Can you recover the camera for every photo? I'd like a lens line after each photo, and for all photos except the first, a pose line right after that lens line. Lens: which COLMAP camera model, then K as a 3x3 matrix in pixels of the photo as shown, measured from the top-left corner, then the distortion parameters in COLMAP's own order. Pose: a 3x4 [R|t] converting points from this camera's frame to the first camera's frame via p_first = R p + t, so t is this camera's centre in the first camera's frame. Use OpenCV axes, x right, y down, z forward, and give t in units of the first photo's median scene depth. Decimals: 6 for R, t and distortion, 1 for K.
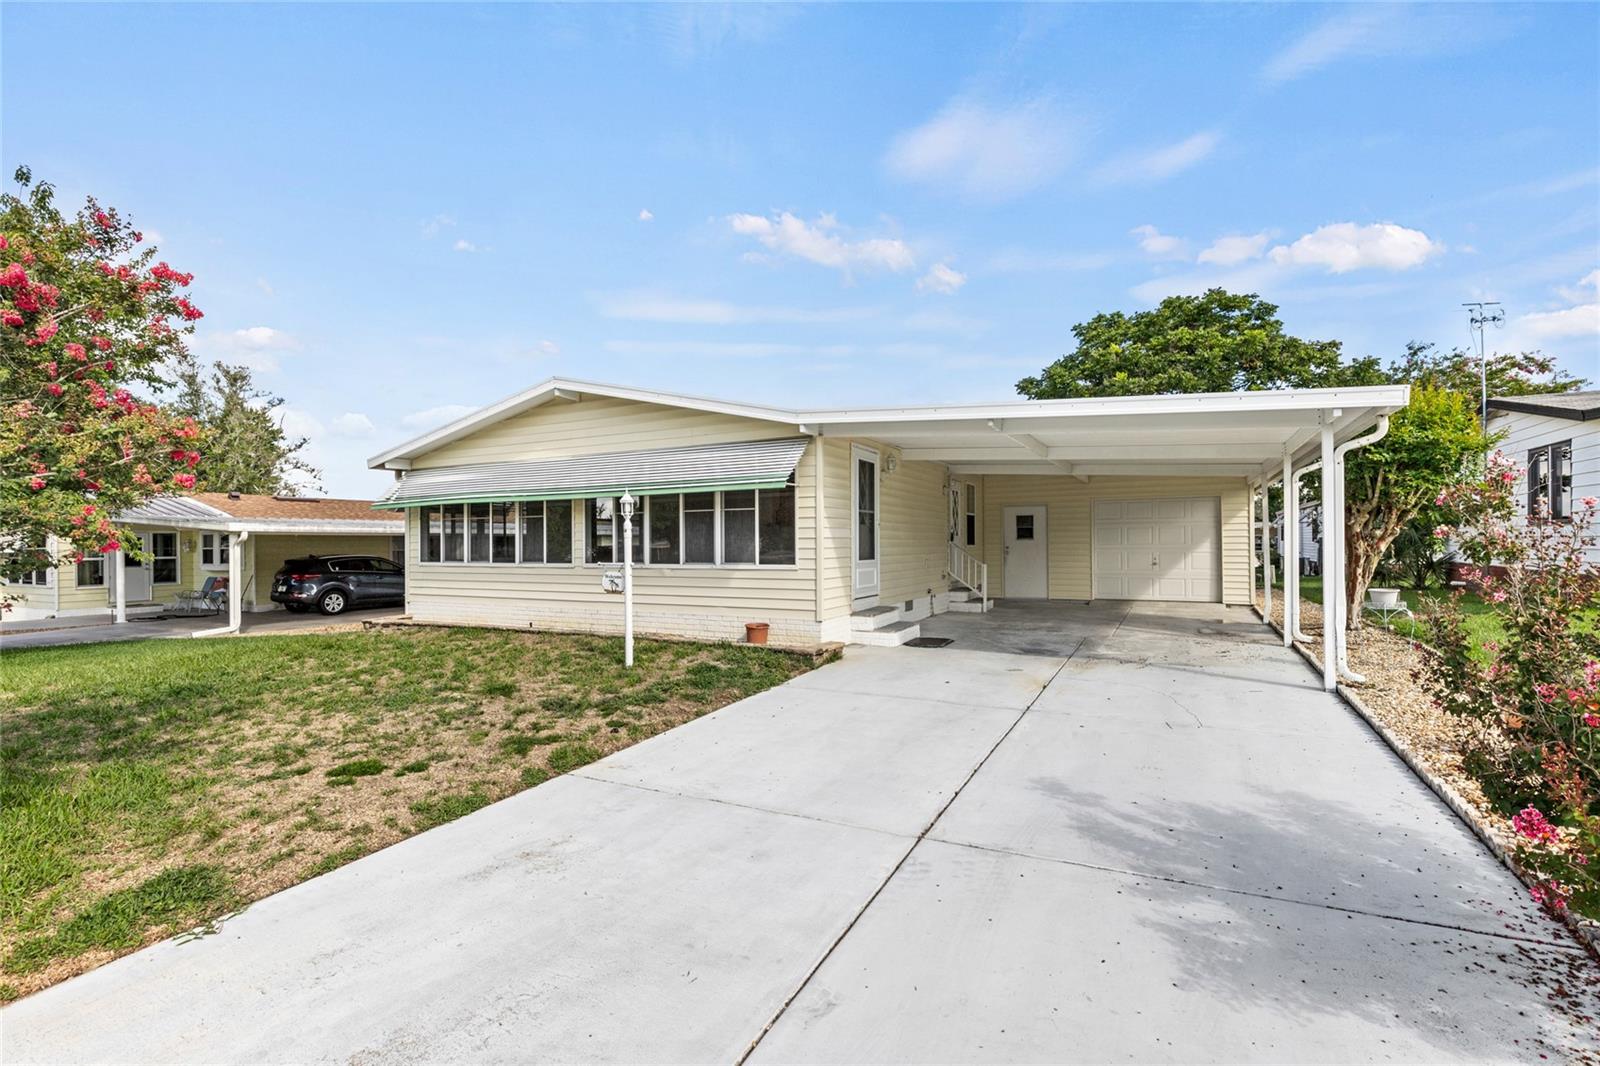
lens RADIAL K [[715.1, 0, 803.2], [0, 715.1, 546.1], [0, 0, 1]] dist [0.012831, -0.000141]
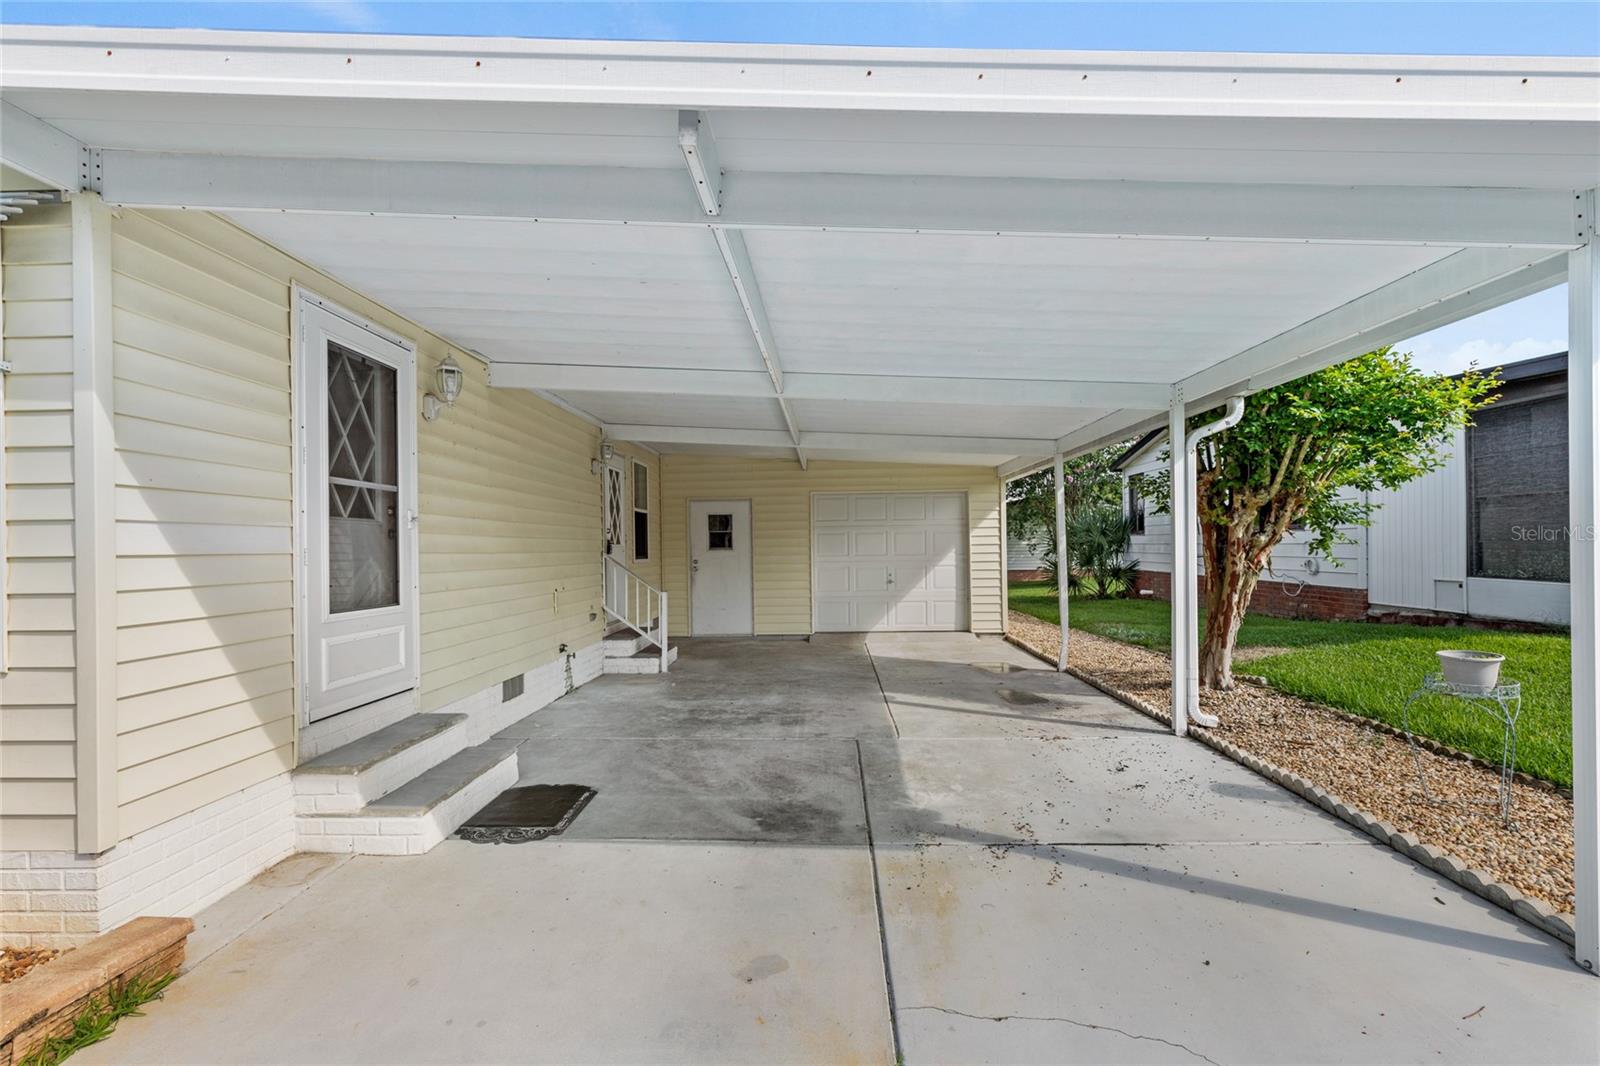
lens RADIAL K [[715.1, 0, 803.2], [0, 715.1, 546.1], [0, 0, 1]] dist [0.012831, -0.000141]
pose [[0.902382, -0.004574, 0.430912, 0.104977], [0.009127, 0.999922, -0.008500, -0.007447], [-0.430840, 0.011603, 0.902354, 0.424455]]
